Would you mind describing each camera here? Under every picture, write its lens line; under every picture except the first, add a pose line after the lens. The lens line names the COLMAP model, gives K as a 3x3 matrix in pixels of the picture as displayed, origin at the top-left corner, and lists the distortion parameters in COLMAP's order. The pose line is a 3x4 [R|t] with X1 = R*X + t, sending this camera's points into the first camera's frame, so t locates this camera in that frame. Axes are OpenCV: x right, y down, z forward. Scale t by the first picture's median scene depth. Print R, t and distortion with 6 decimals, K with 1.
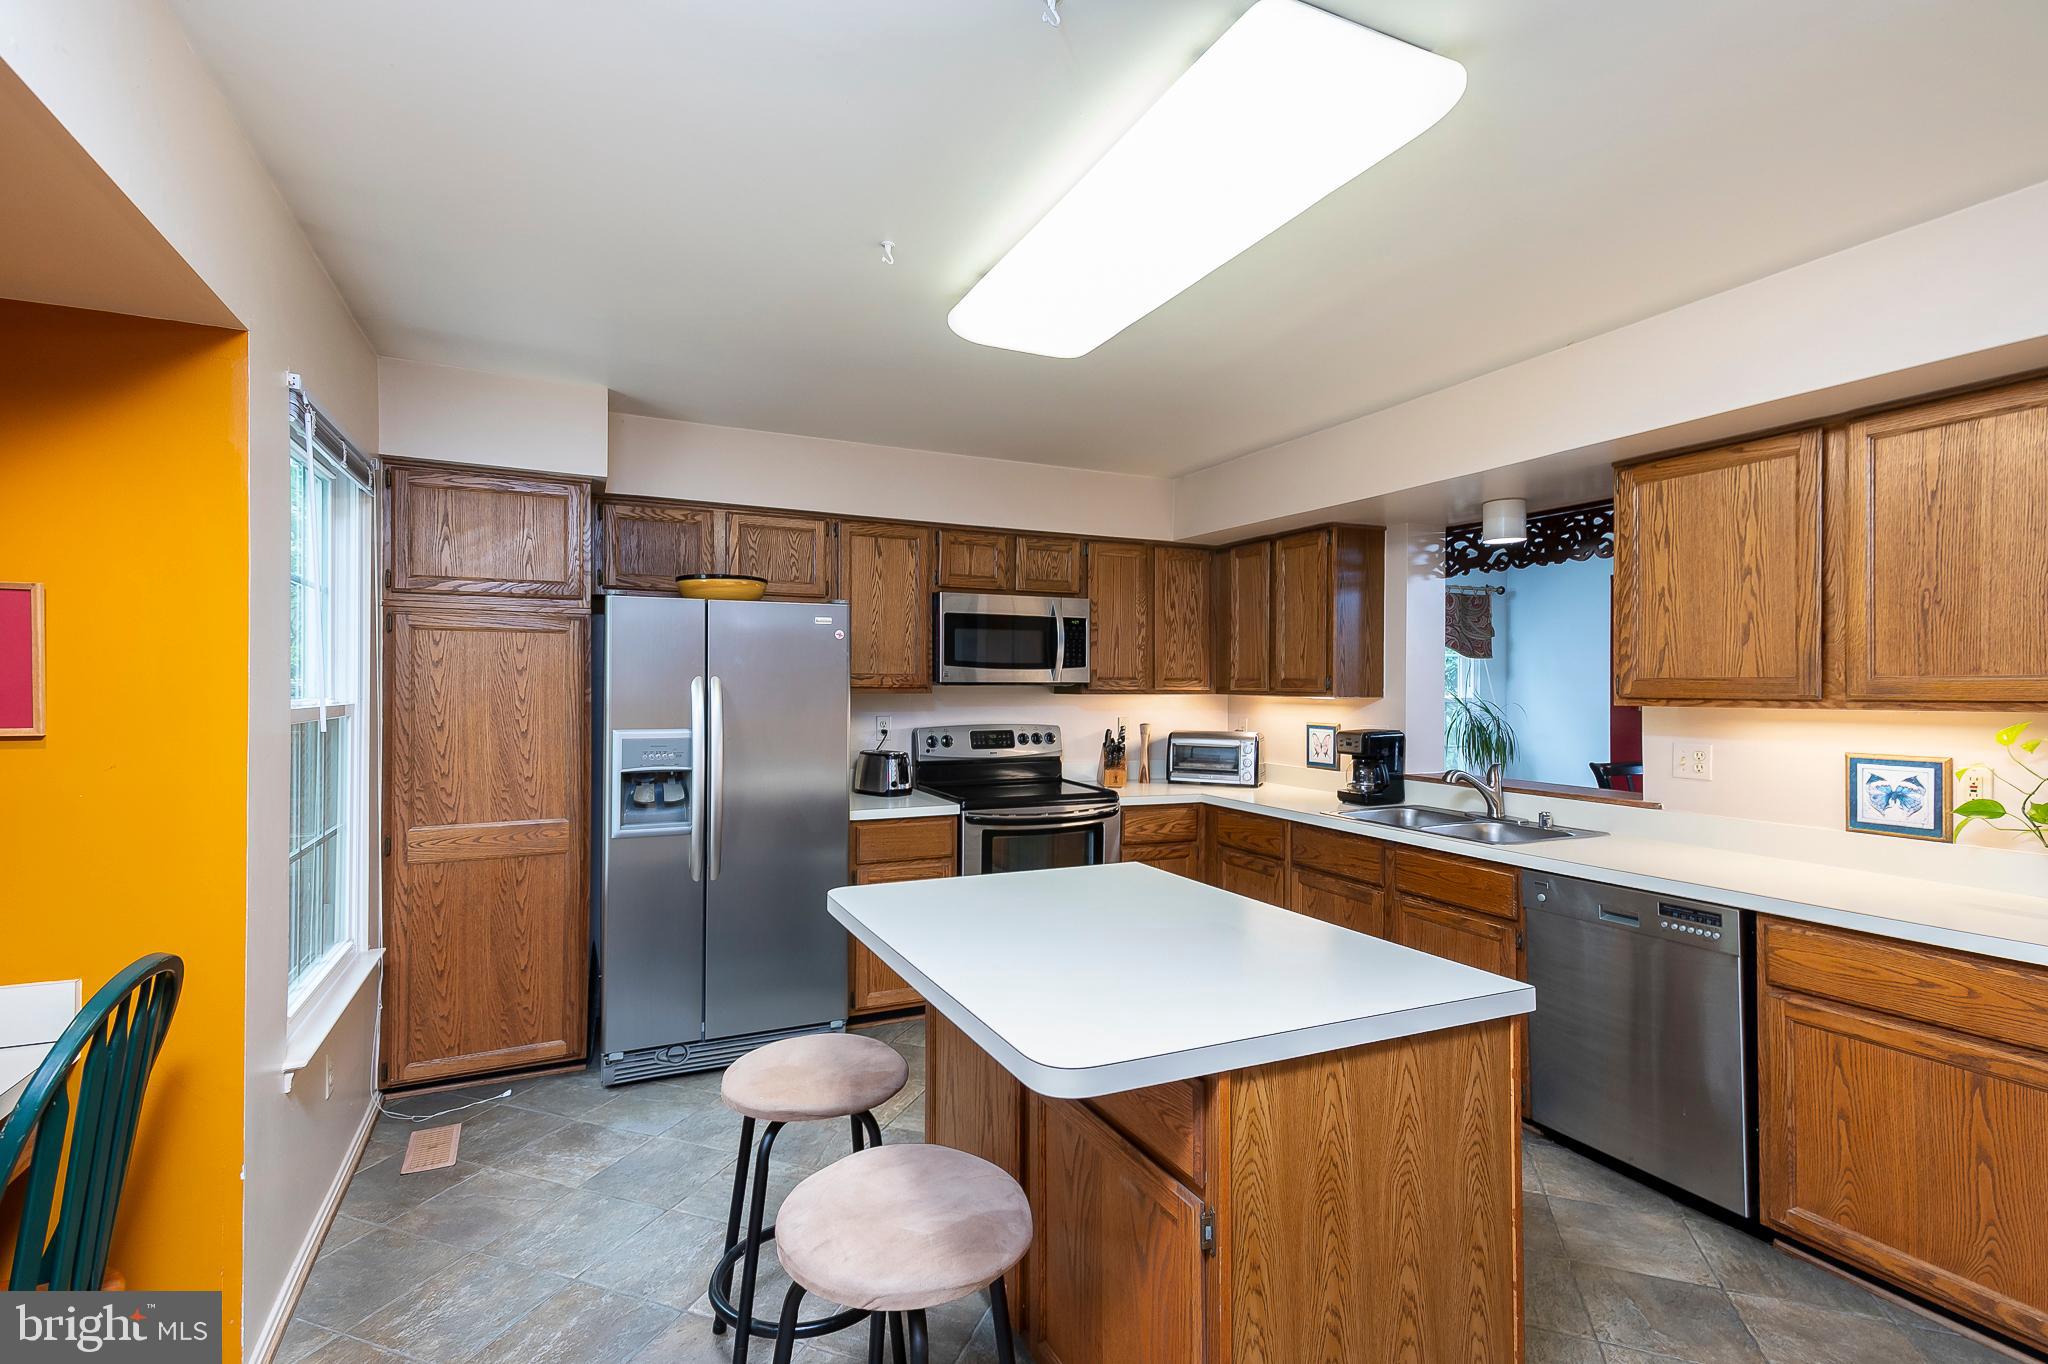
lens RADIAL K [[952.8, 0, 989.0], [0, 952.8, 687.3], [0, 0, 1]] dist [0.032879, -0.004427]
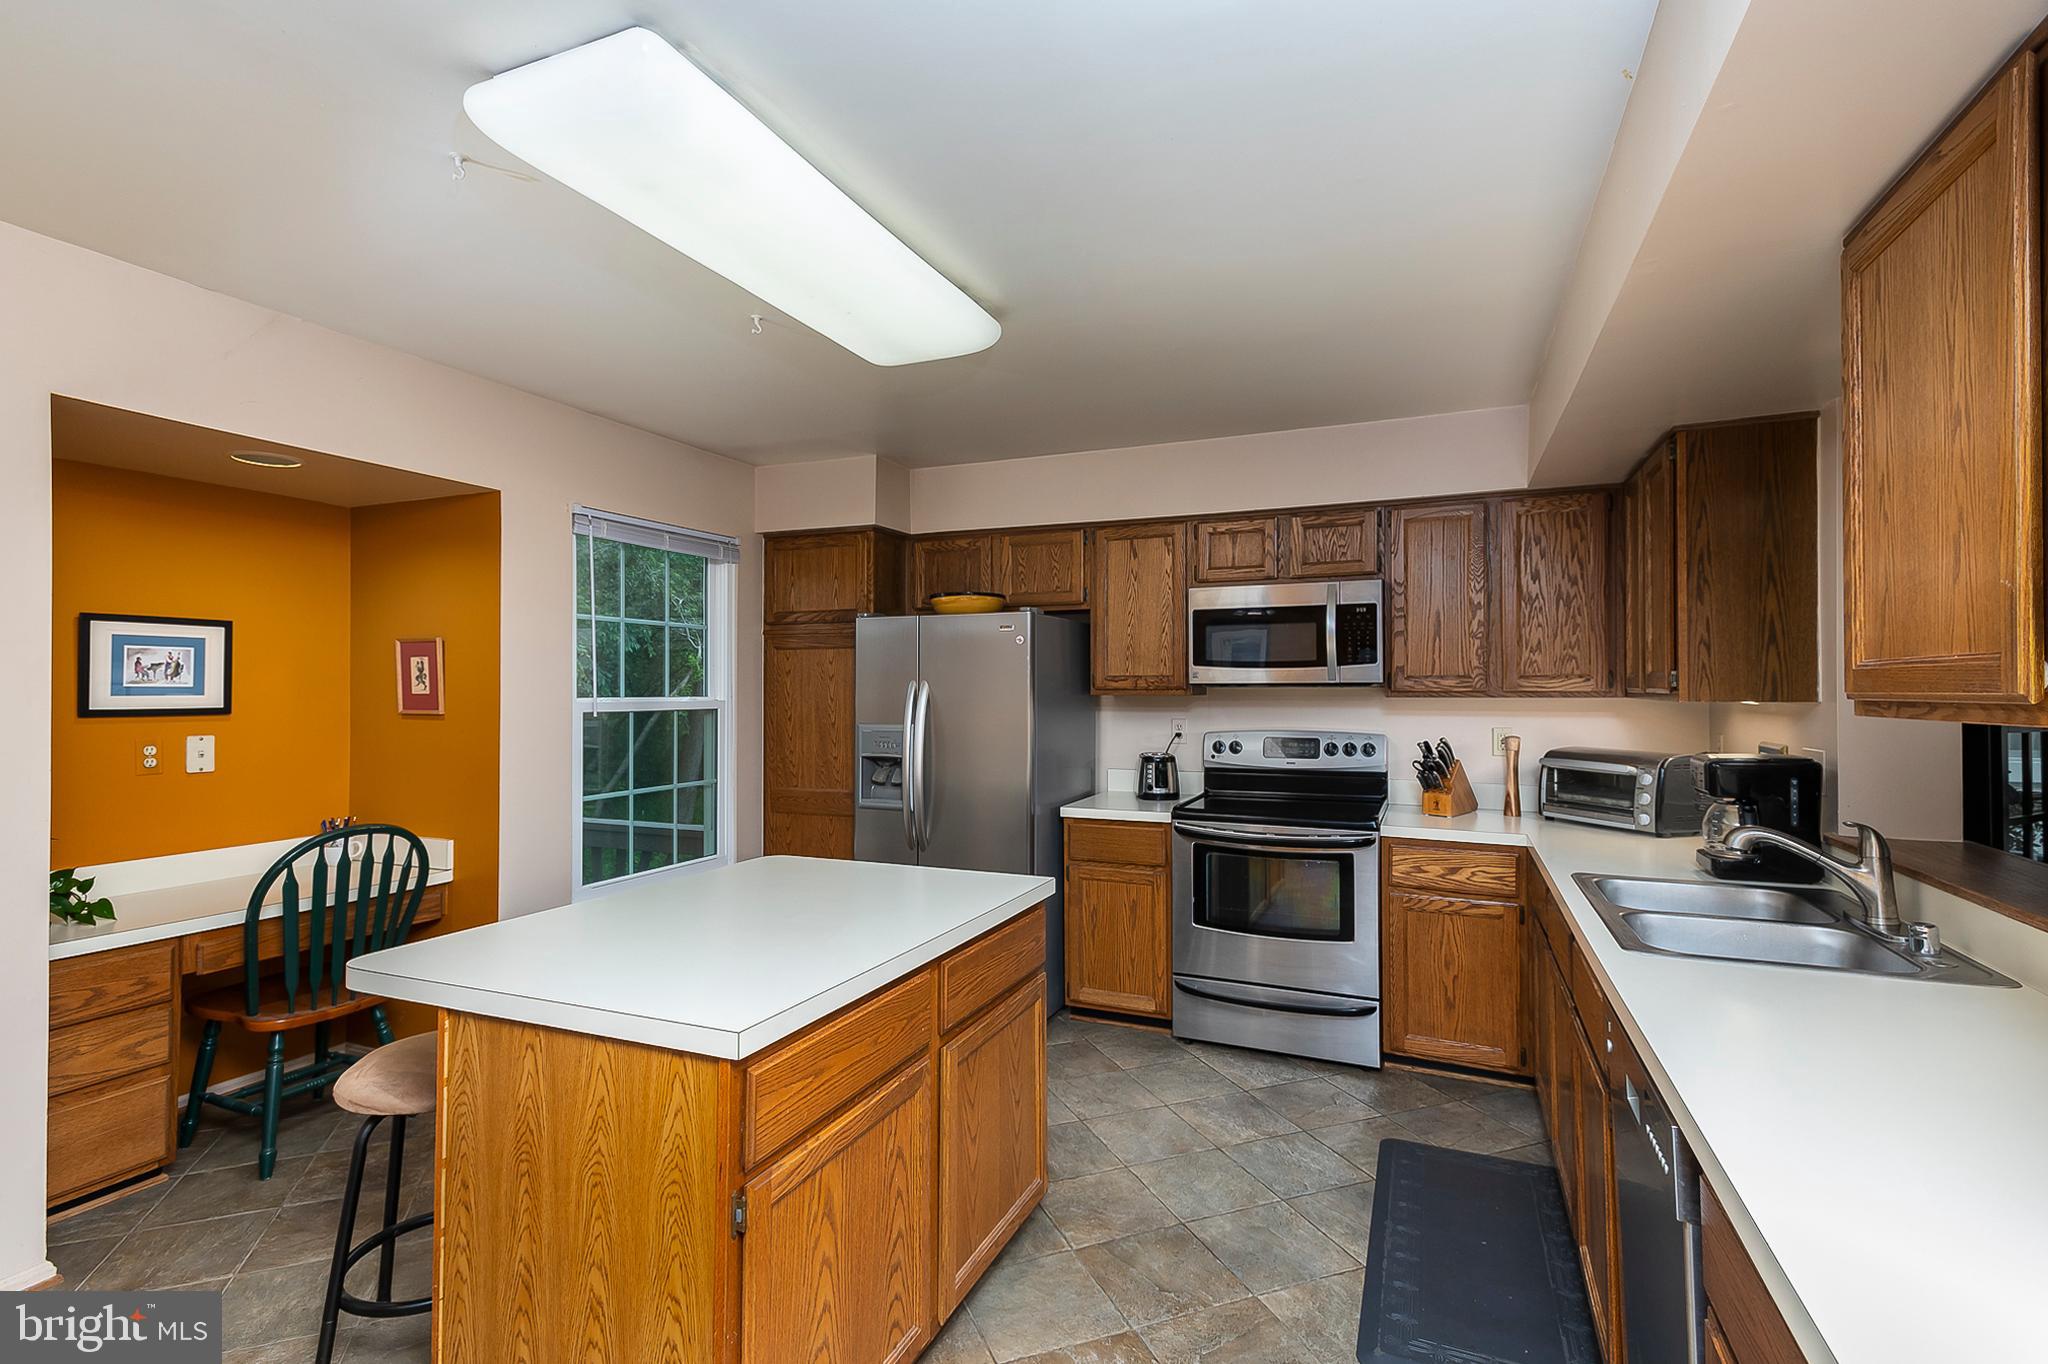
lens RADIAL K [[952.8, 0, 1024.7], [0, 952.8, 683.1], [0, 0, 1]] dist [0.032879, -0.004427]
pose [[0.666552, -0.008127, -0.745414, 0.691784], [0.001779, 0.999955, -0.009311, 0.003543], [0.745456, 0.004880, 0.666536, 0.311644]]
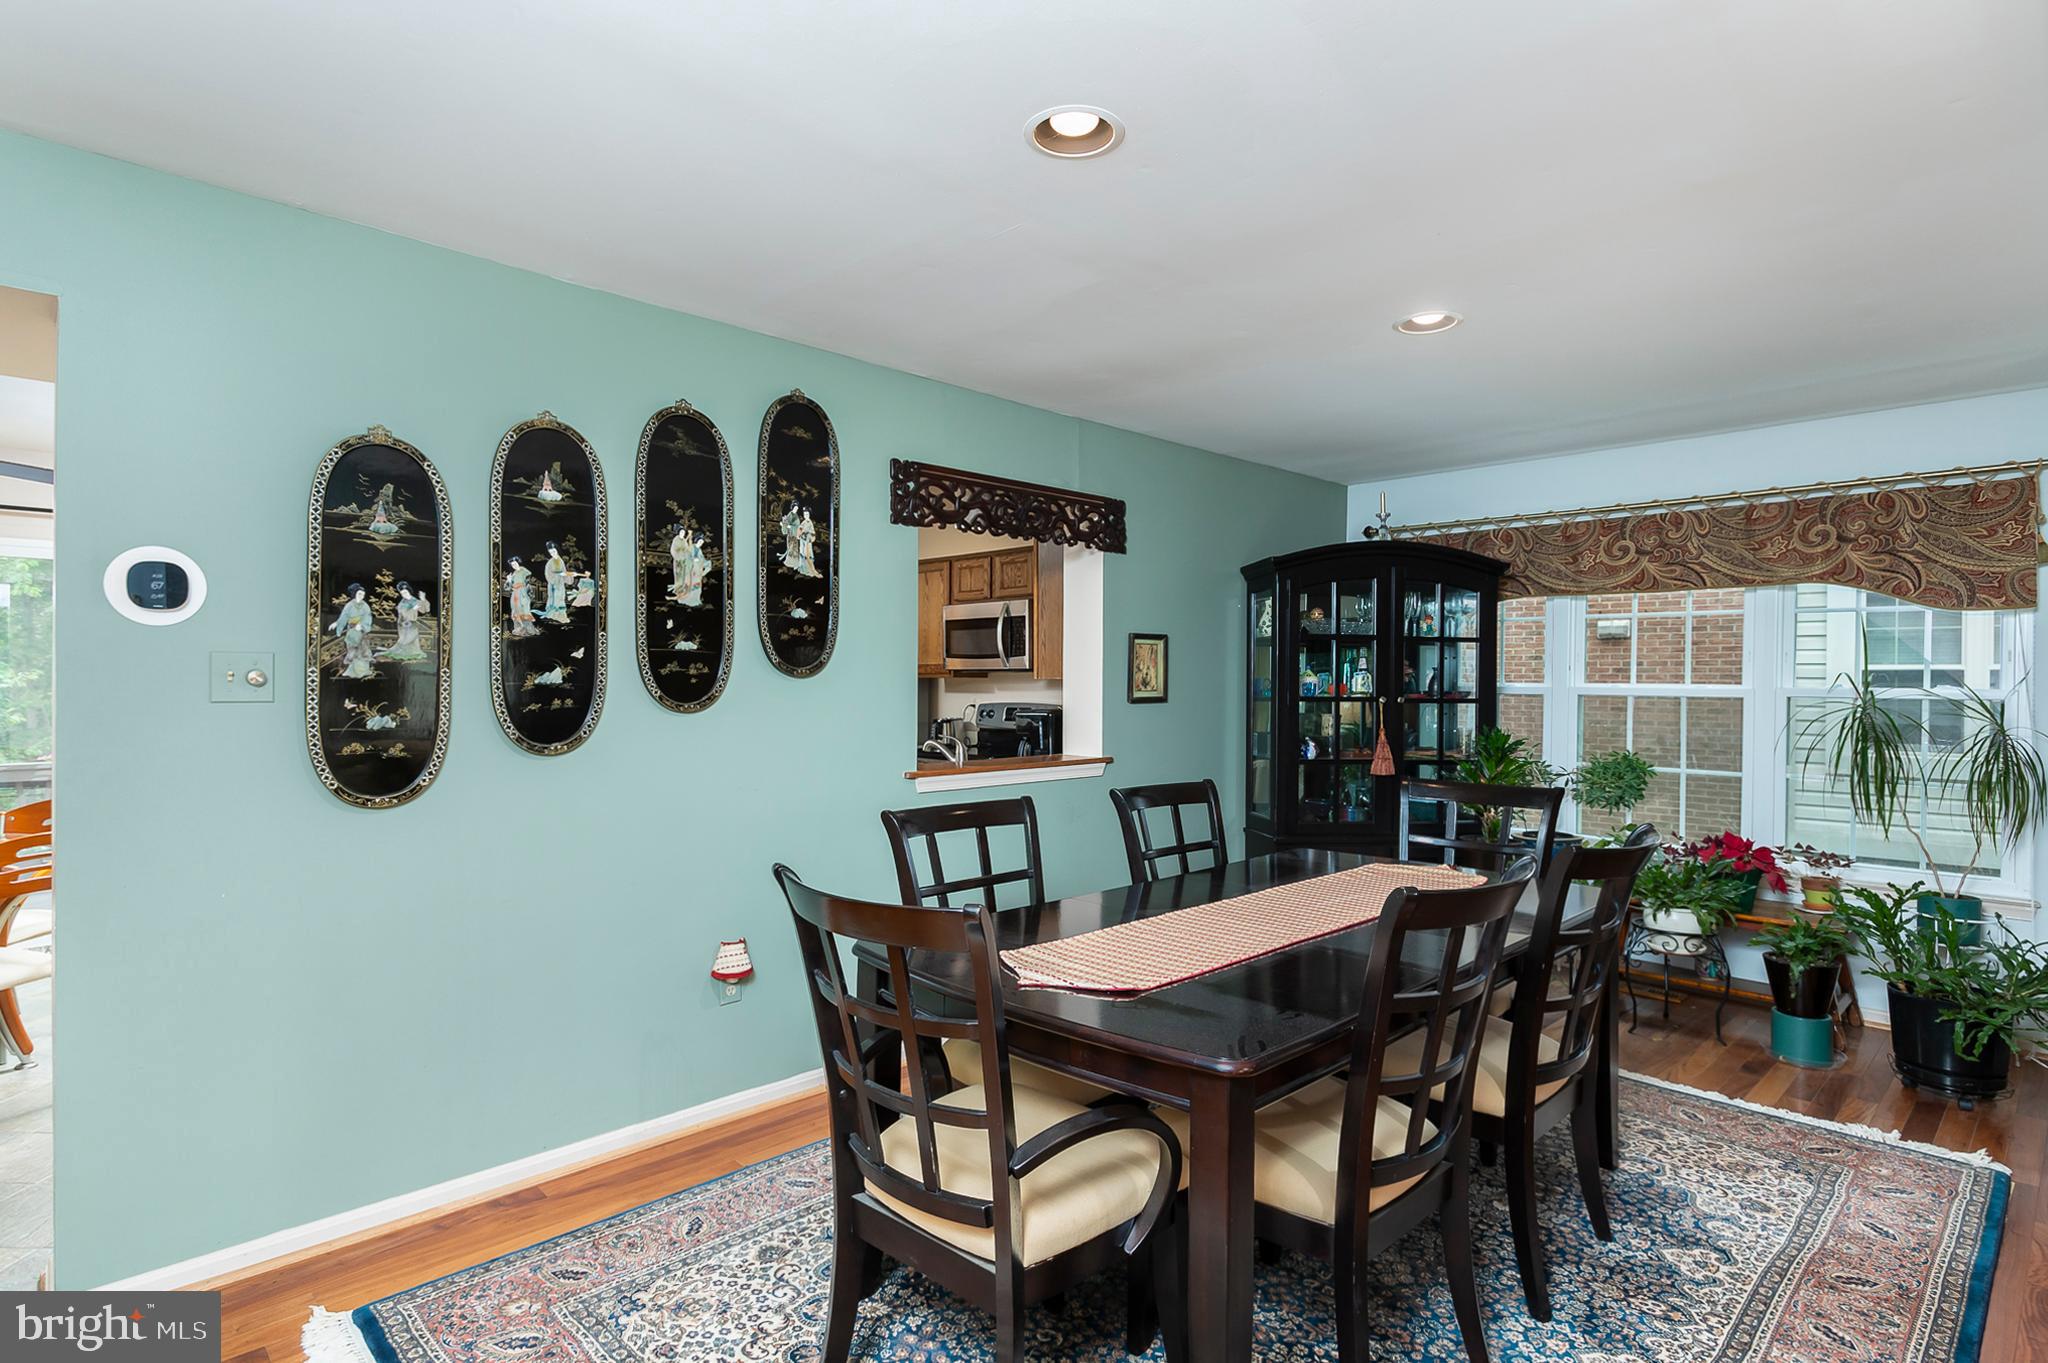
lens RADIAL K [[1102.7, 0, 1022.2], [0, 1102.7, 683.5], [0, 0, 1]] dist [0.010367, 0.001099]
pose [[0.354153, -0.005509, -0.935171, 1.911137], [0.005016, 0.999979, -0.003991, 0.026825], [0.935174, -0.003277, 0.354173, 0.675853]]
